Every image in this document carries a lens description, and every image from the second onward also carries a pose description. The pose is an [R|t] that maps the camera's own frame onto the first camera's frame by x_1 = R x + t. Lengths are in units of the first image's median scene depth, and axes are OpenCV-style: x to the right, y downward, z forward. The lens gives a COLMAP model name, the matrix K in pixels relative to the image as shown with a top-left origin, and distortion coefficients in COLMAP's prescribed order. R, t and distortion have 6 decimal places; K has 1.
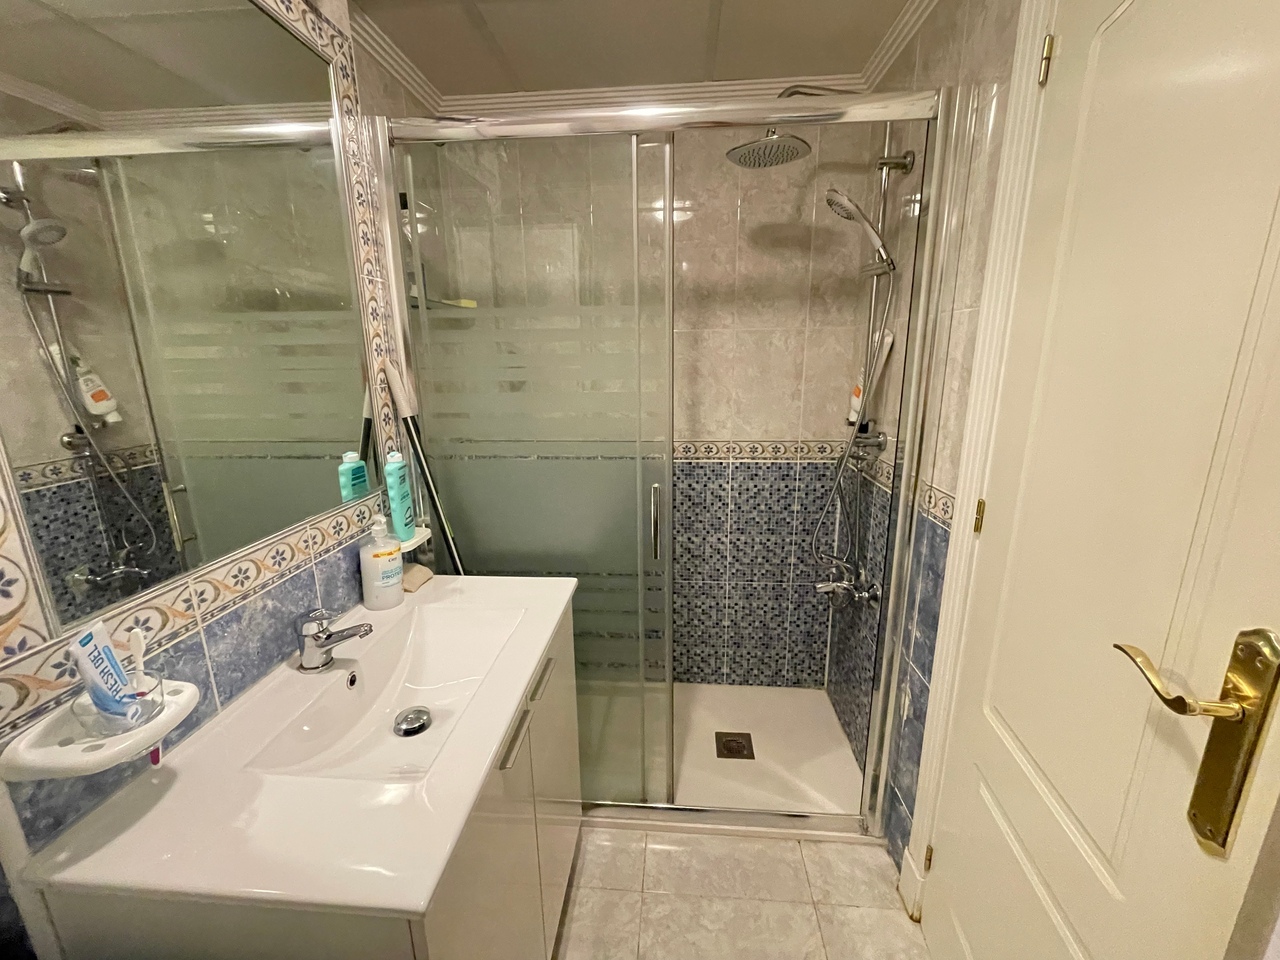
lens RADIAL K [[517.1, 0, 640.5], [0, 517.1, 476.3], [0, 0, 1]] dist [-0.001324, 0.000118]
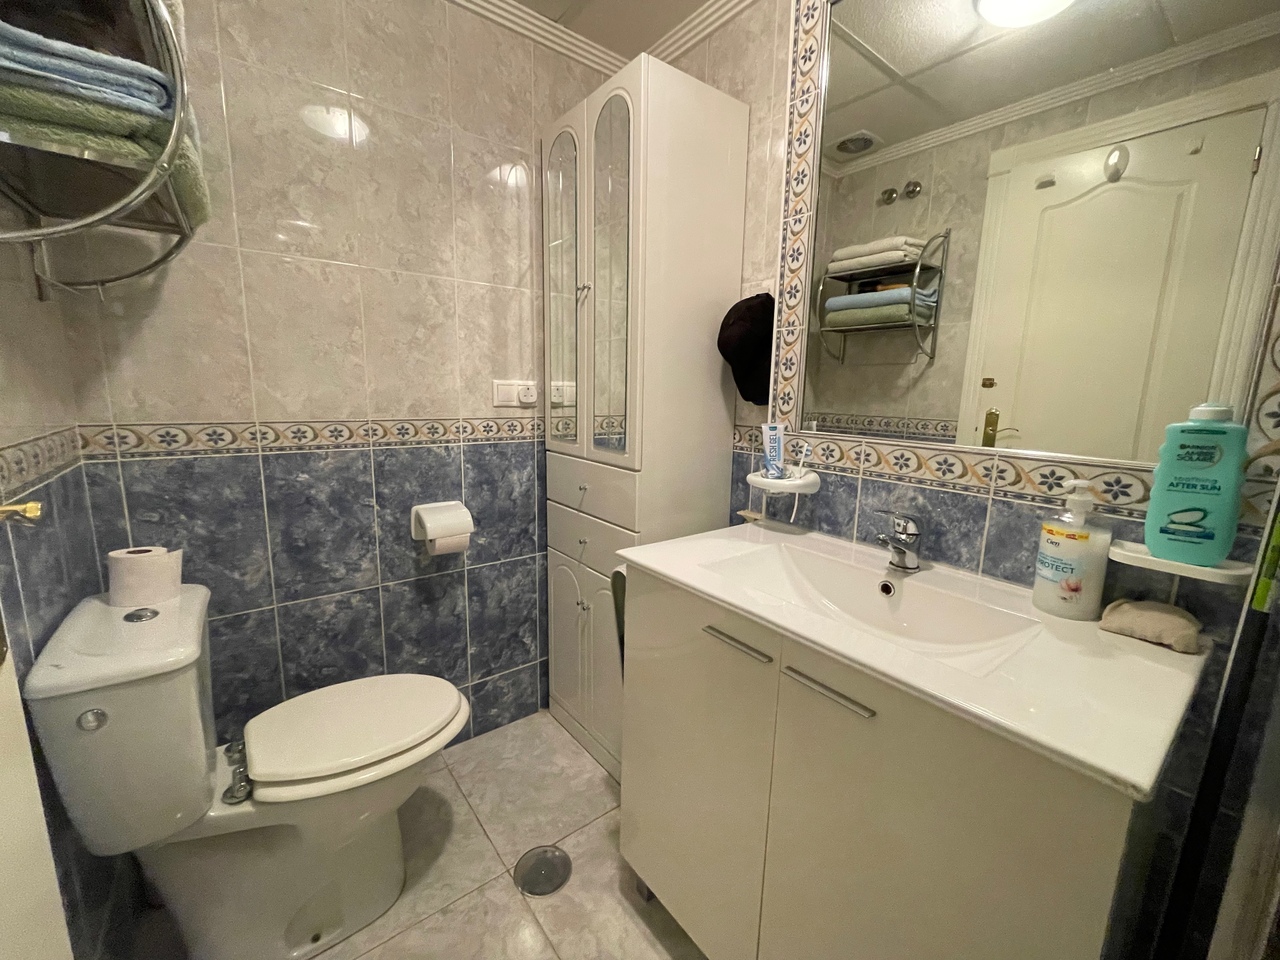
lens RADIAL K [[517.1, 0, 640.5], [0, 517.1, 476.3], [0, 0, 1]] dist [-0.001324, 0.000118]
pose [[-0.736531, 0.108886, -0.667583, 0.503896], [-0.168392, 0.926368, 0.336879, -0.081635], [0.655108, 0.360537, -0.663962, 1.401504]]
